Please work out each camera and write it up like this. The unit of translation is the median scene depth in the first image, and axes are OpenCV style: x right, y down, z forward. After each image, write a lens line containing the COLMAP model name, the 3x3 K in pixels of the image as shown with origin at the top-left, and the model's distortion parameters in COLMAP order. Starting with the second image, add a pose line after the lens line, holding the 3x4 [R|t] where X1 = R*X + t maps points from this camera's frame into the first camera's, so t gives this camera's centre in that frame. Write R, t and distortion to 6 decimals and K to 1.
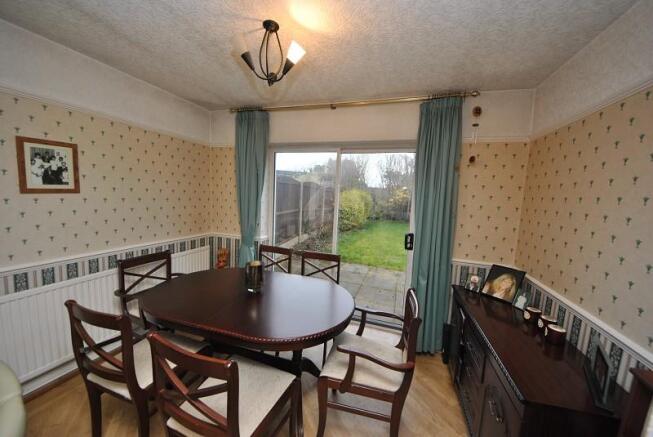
lens RADIAL K [[251.7, 0, 326.5], [0, 251.7, 218.5], [0, 0, 1]] dist [0.000014, 0.000002]
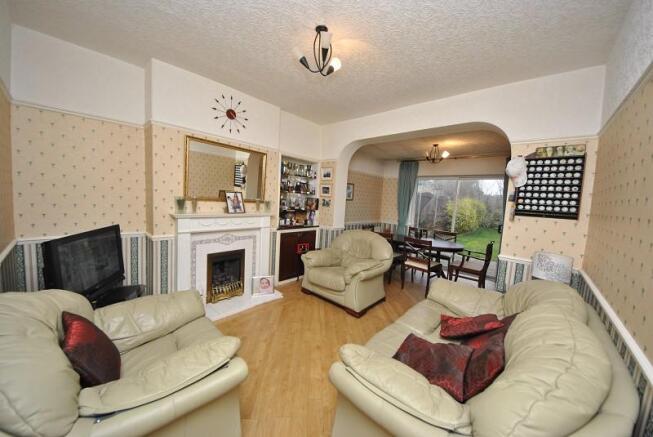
lens RADIAL K [[235.3, 0, 326.5], [0, 235.3, 218.5], [0, 0, 1]] dist [0.000008, 0.000000]
pose [[0.911408, 0.026732, -0.410635, -0.102614], [-0.038292, 0.999067, -0.019951, 0.097587], [0.409718, 0.033908, 0.911582, -0.936655]]
